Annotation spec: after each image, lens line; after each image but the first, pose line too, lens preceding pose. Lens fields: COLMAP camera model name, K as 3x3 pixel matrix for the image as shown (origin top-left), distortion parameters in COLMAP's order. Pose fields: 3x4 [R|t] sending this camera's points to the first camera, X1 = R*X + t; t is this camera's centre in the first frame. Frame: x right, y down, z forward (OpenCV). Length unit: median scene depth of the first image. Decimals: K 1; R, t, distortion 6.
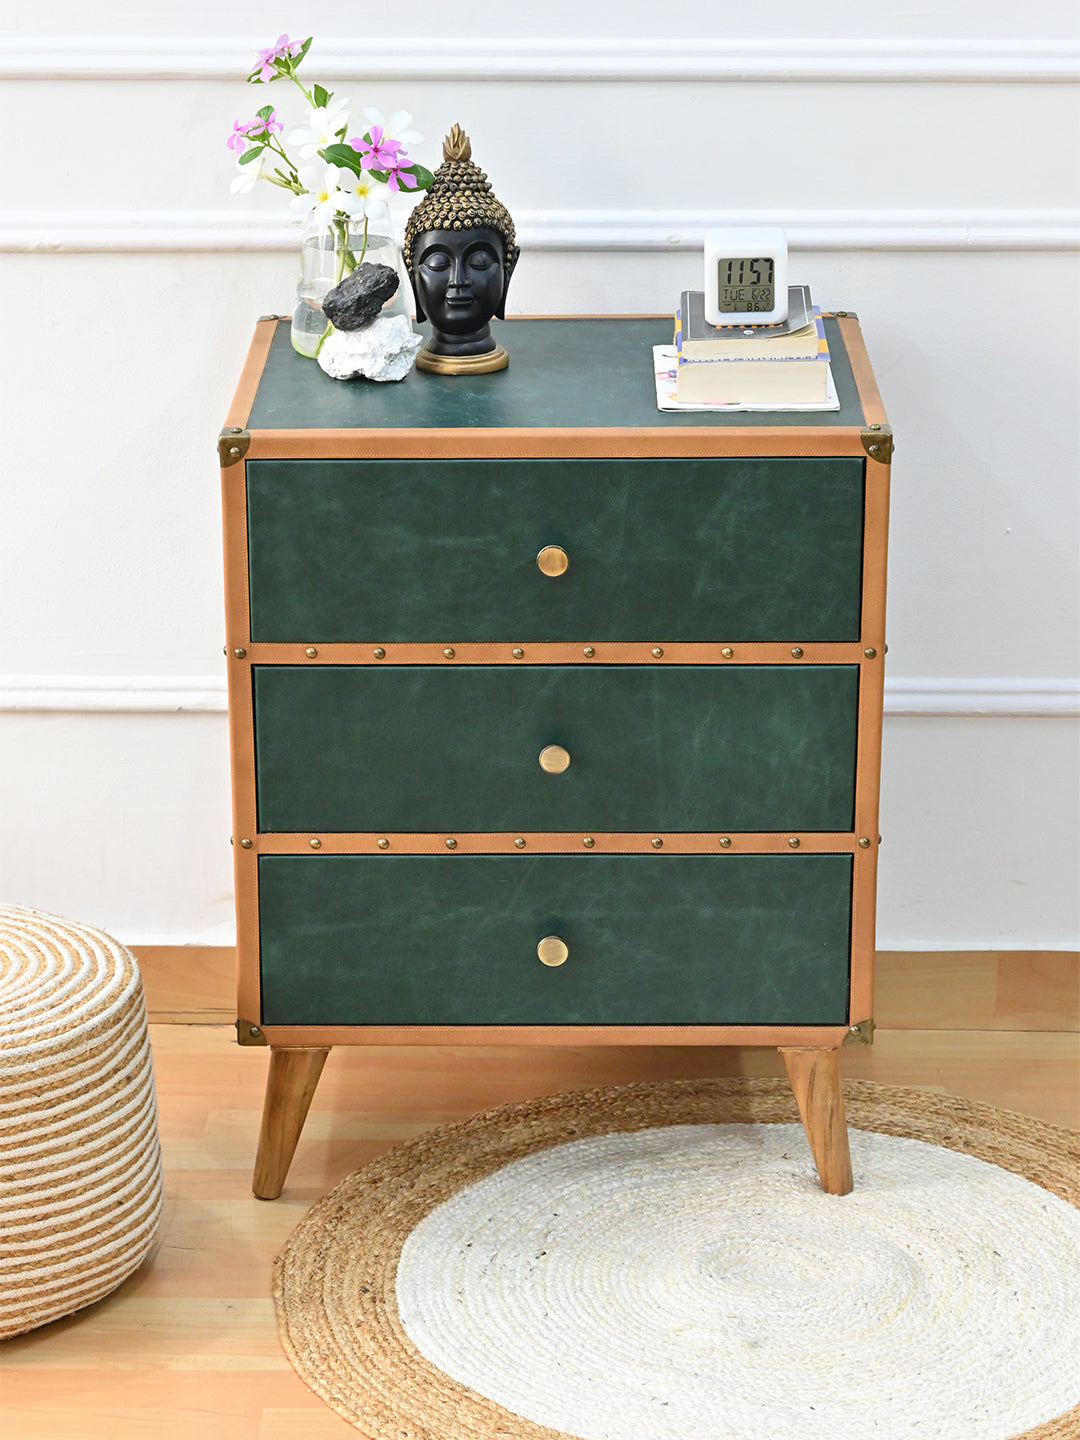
lens RADIAL K [[4034.0, 0, 407.8], [0, 4034.0, 993.1], [0, 0, 1]] dist [-0.054114, 1.022658]
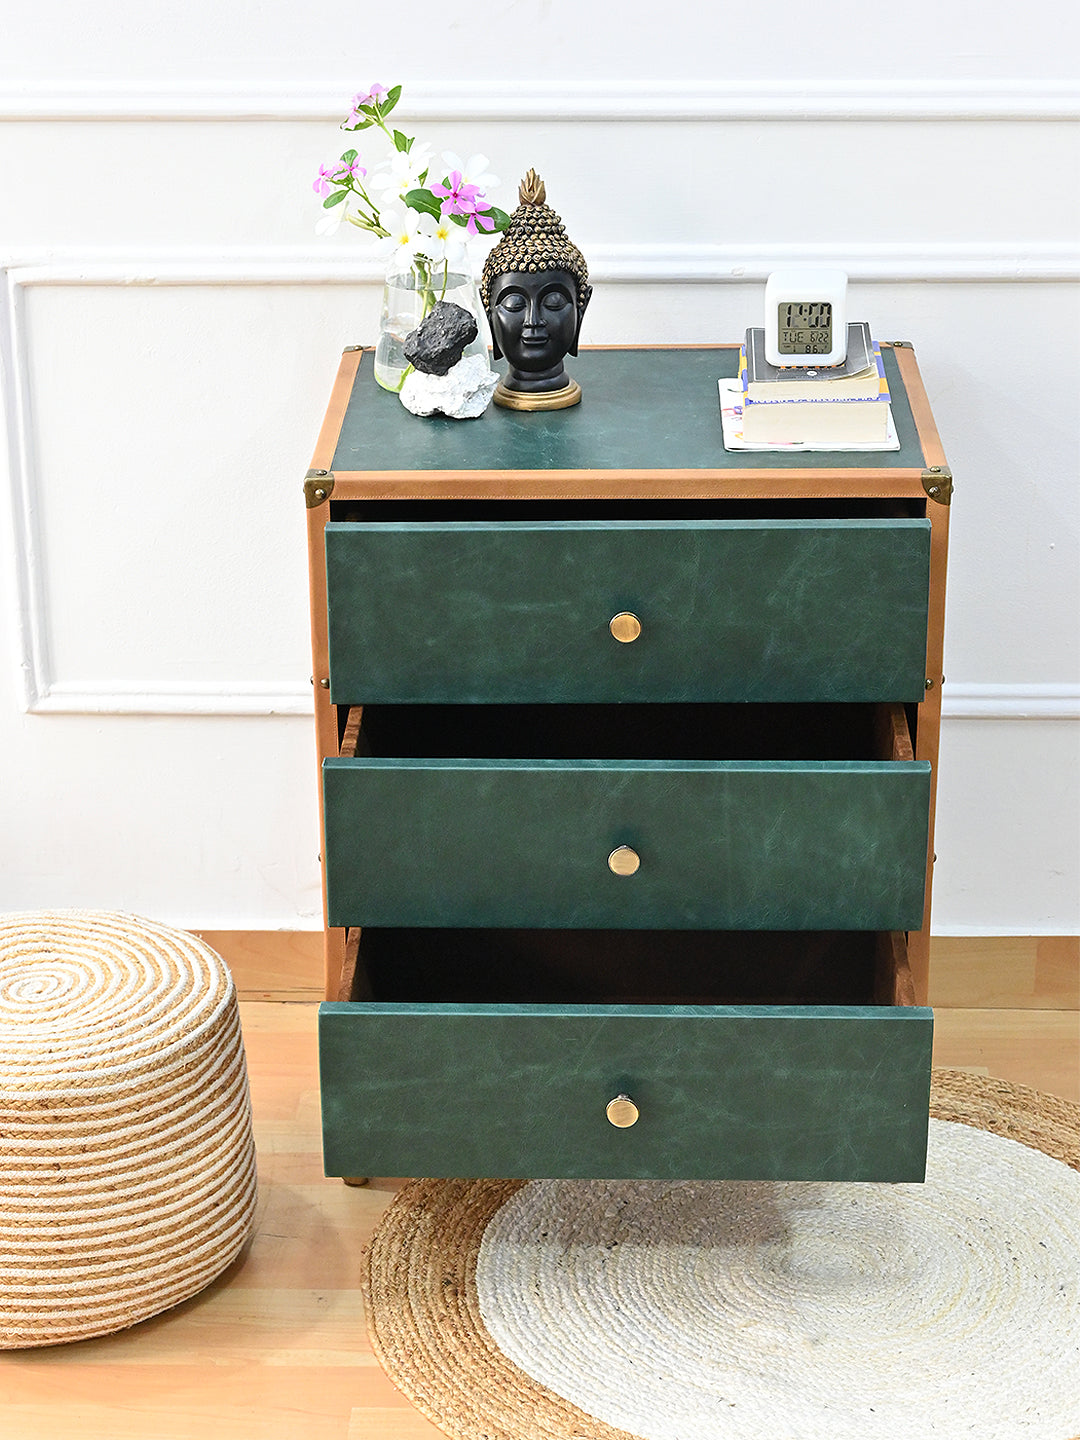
lens RADIAL K [[3372.8, 0, 446.5], [0, 3372.8, 995.8], [0, 0, 1]] dist [-0.011565, 0.401527]
pose [[0.999946, -0.002458, -0.010055, -0.001723], [0.003032, 0.998345, 0.057427, -0.053366], [0.009897, -0.057455, 0.998299, 0.118272]]
